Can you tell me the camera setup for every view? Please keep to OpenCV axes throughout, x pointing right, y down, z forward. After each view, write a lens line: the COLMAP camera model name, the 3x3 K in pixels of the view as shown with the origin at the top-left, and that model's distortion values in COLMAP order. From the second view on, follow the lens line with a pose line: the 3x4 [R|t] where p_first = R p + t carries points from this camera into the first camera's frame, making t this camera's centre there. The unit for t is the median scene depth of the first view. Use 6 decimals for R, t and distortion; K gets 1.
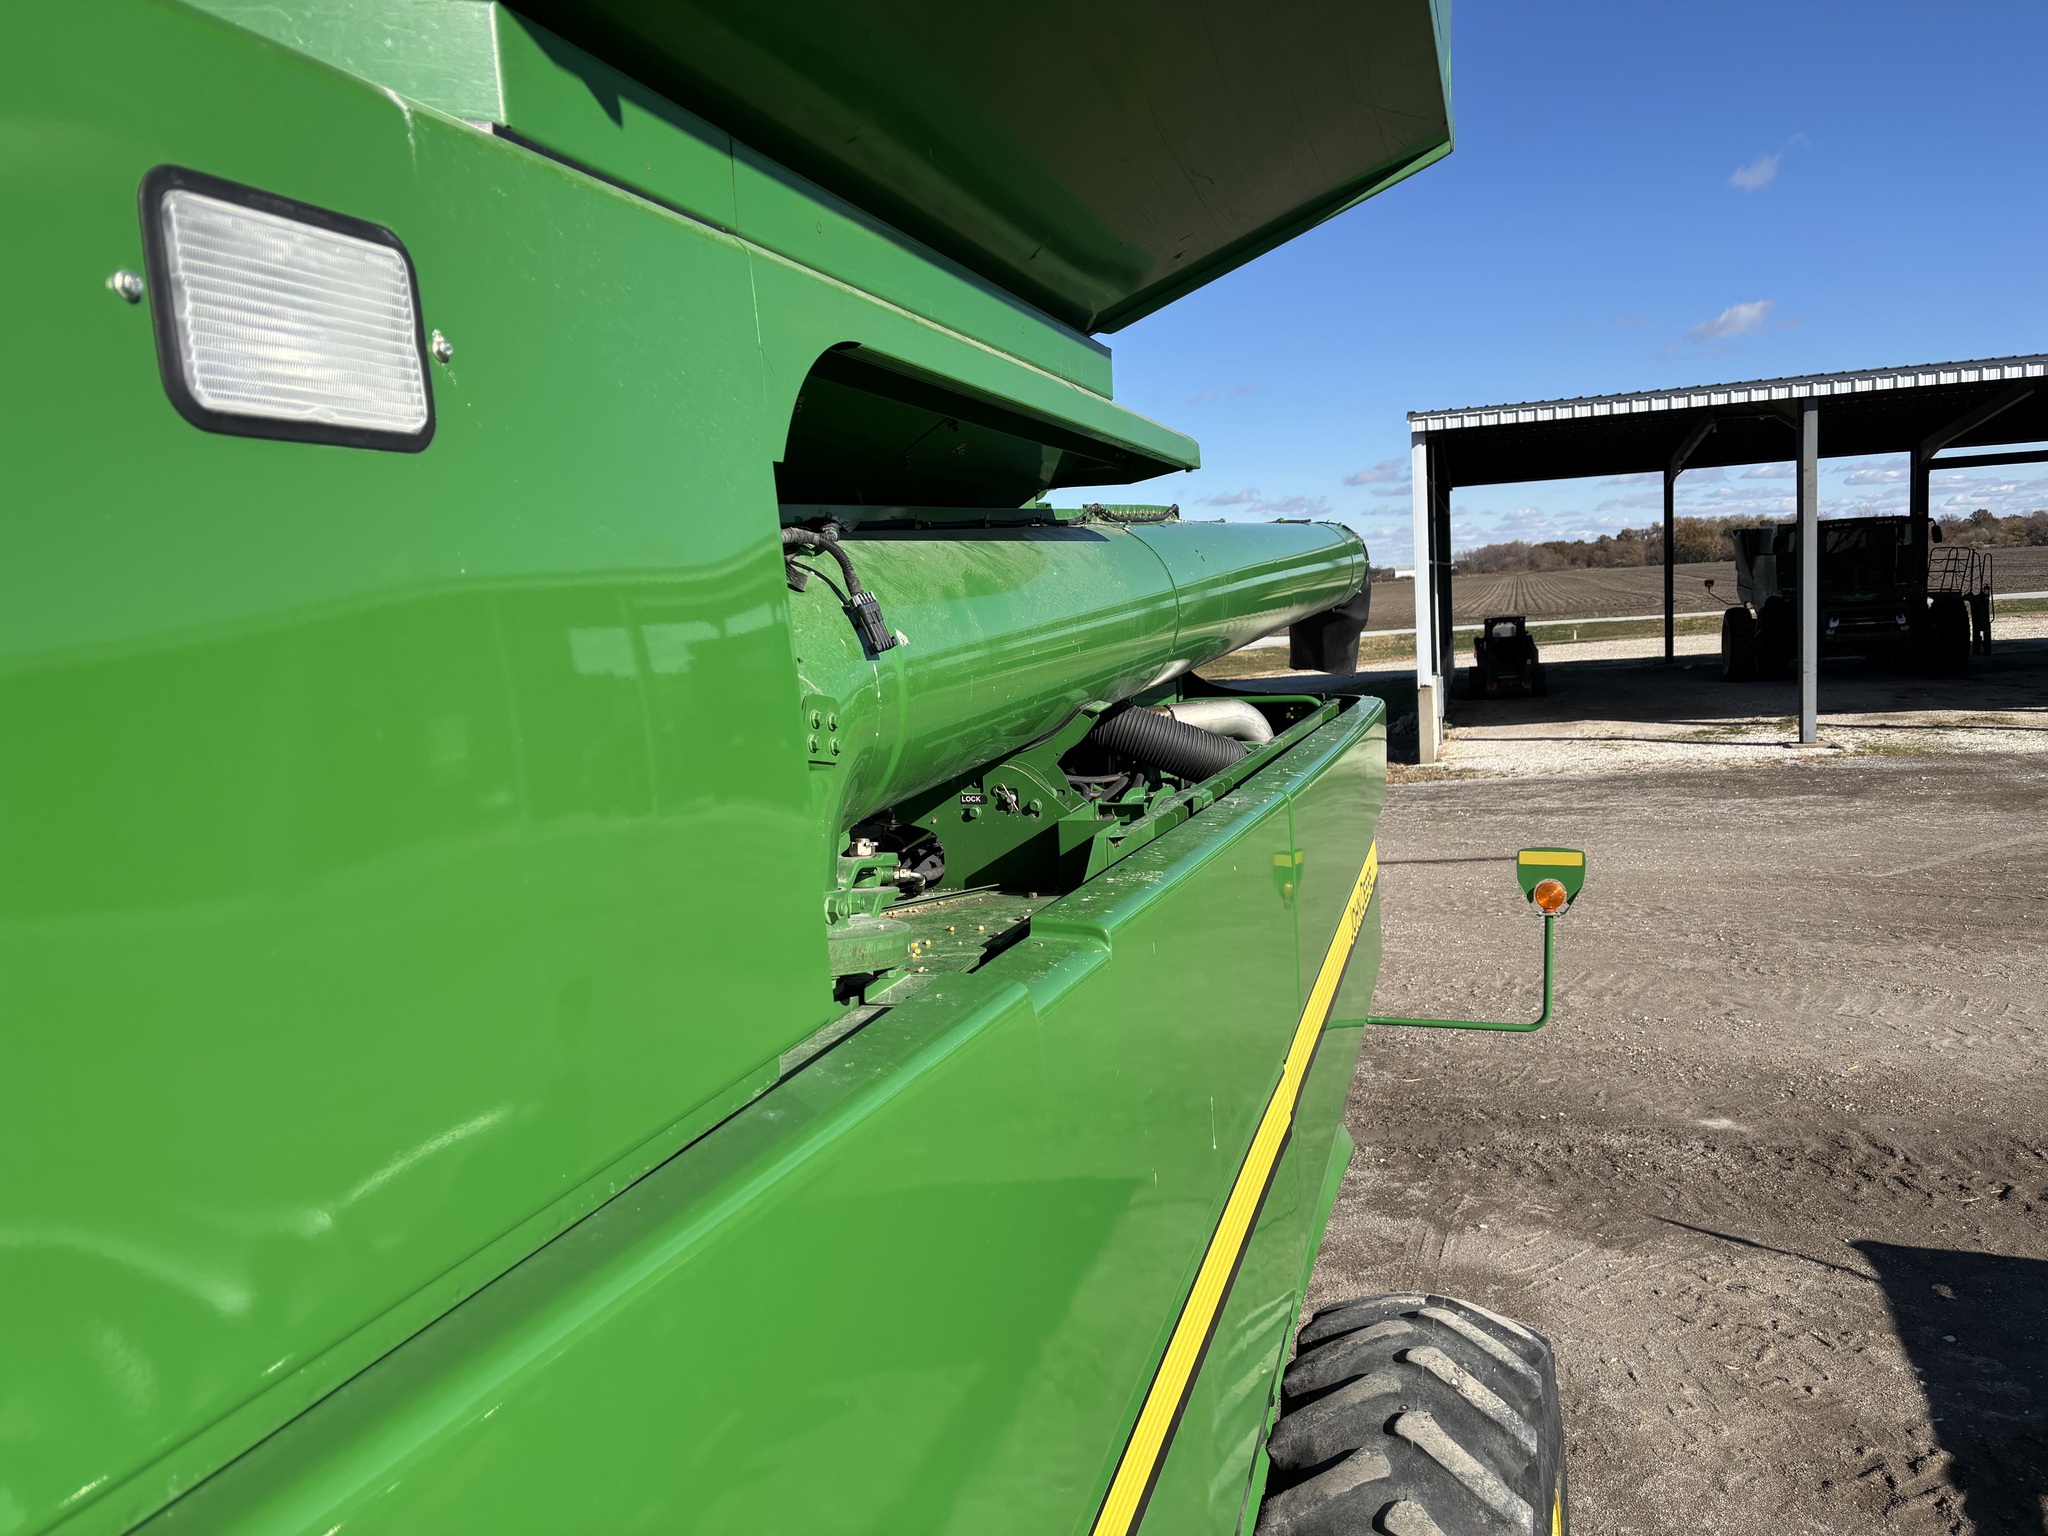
lens RADIAL K [[1561.3, 0, 1043.5], [0, 1561.3, 758.2], [0, 0, 1]] dist [0.011490, 0.000144]
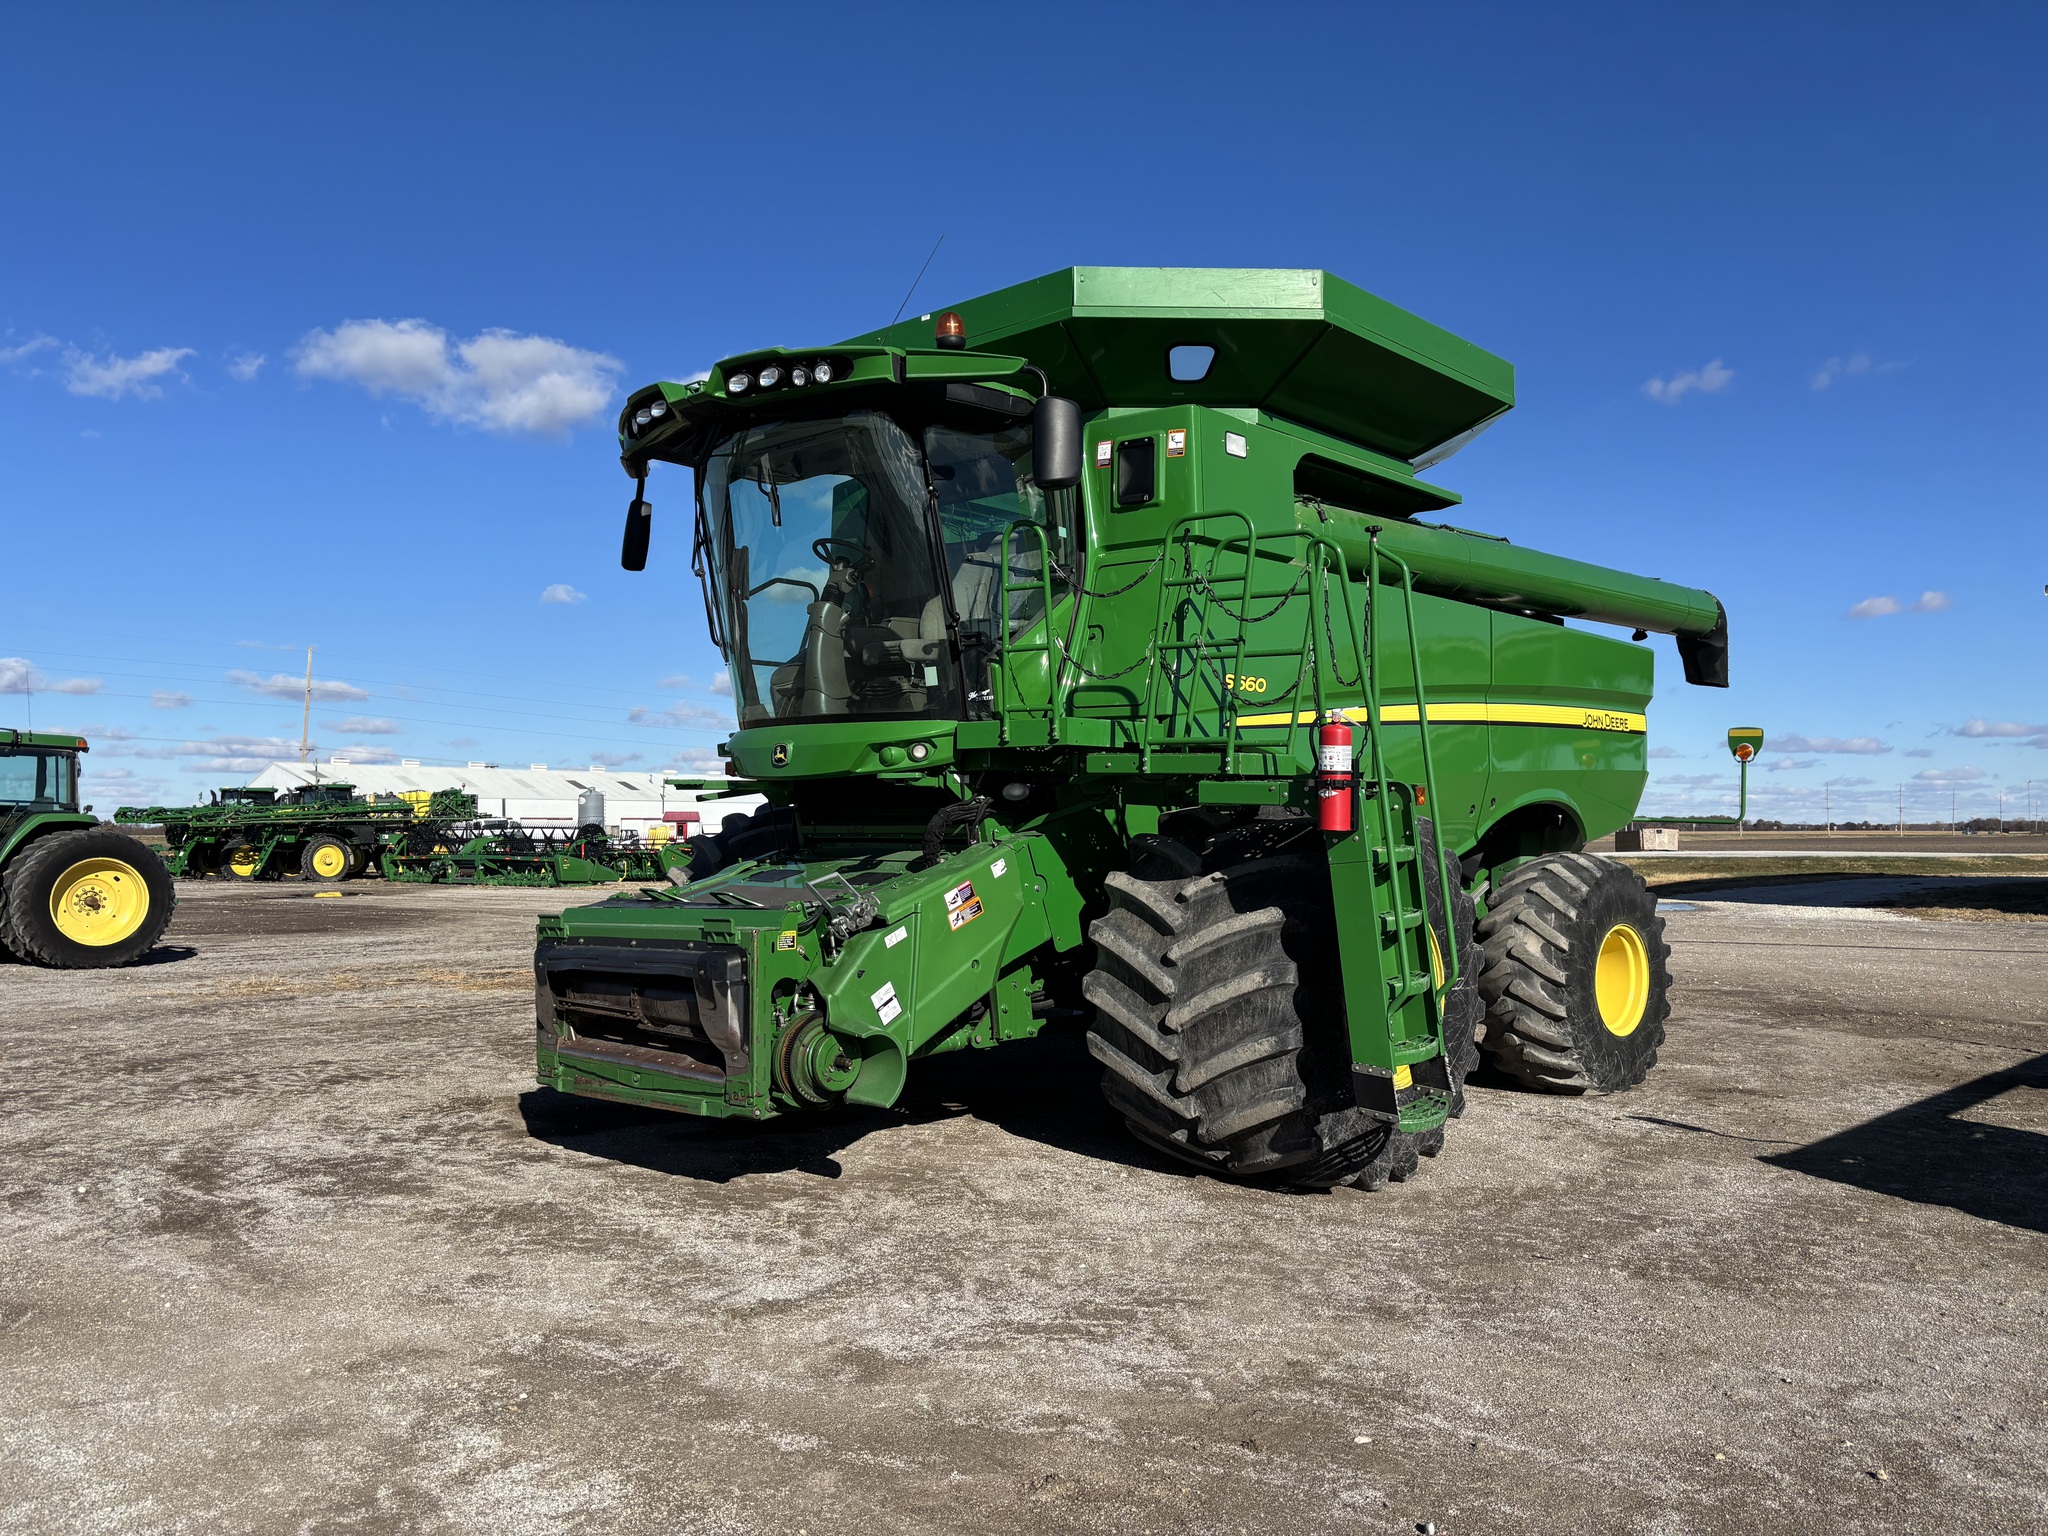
lens RADIAL K [[1549.8, 0, 1017.6], [0, 1549.8, 735.2], [0, 0, 1]] dist [0.088333, -0.152029]
pose [[0.894929, 0.030812, -0.445143, 0.590546], [-0.100144, 0.986033, -0.133081, 0.644325], [0.434825, 0.163676, 0.885515, -1.730711]]
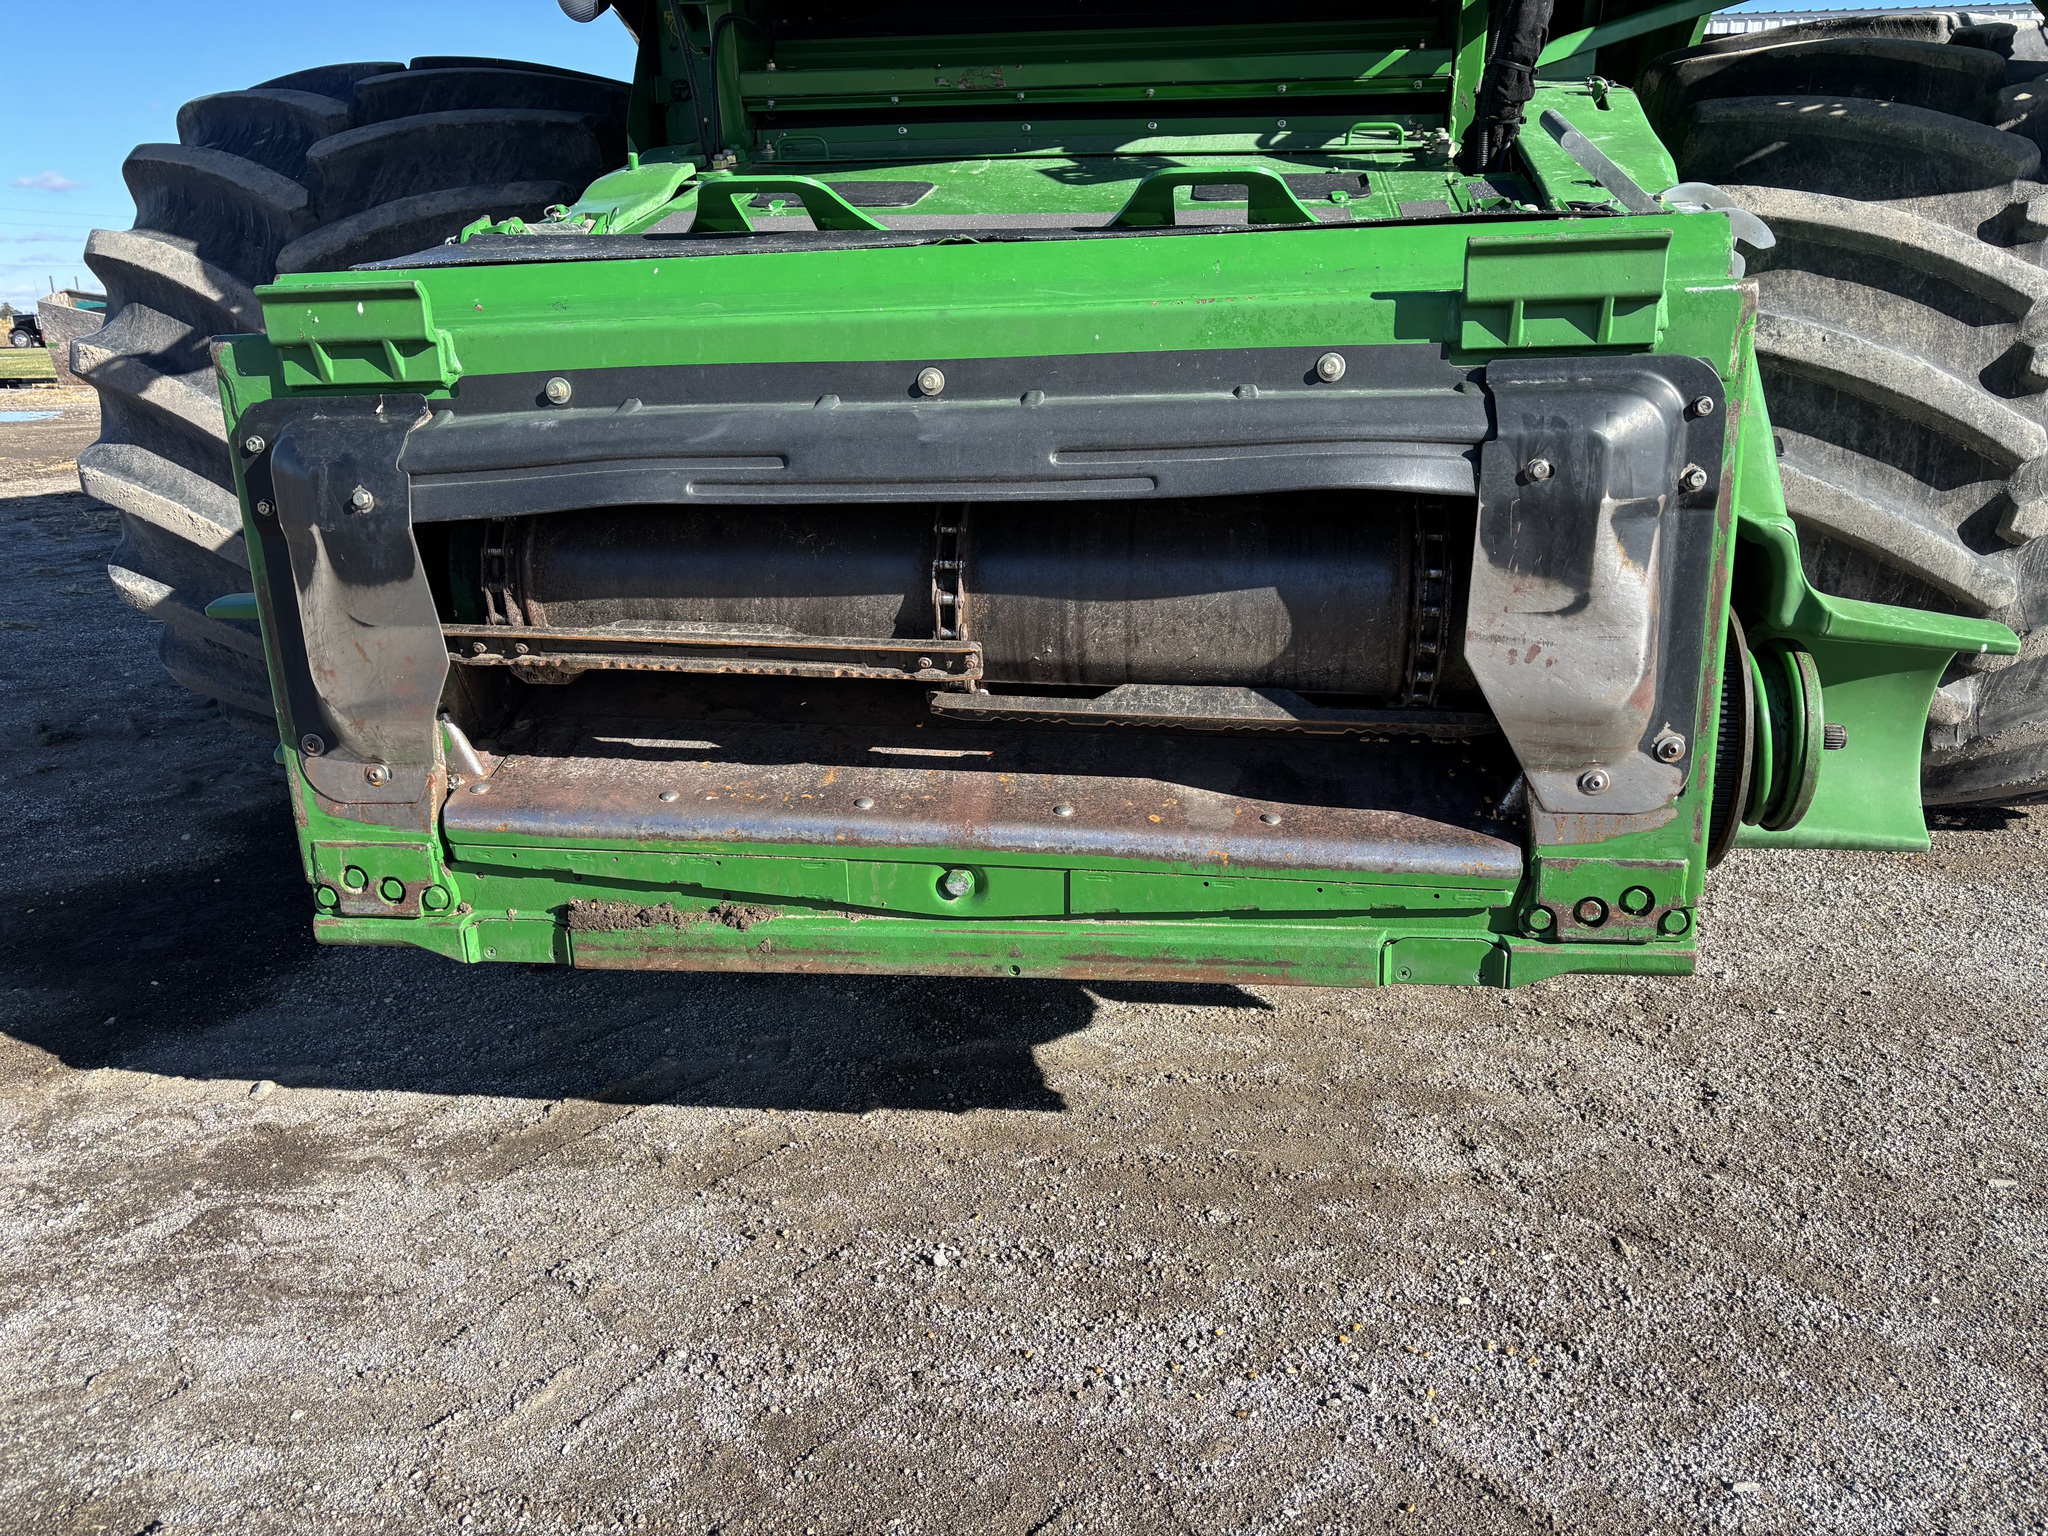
lens RADIAL K [[1561.3, 0, 1043.5], [0, 1561.3, 758.2], [0, 0, 1]] dist [0.011490, 0.000144]
pose [[0.987265, 0.005484, 0.158989, -0.666644], [-0.030724, 0.987163, 0.156731, 0.723144], [-0.156088, -0.159620, 0.974760, -0.716754]]
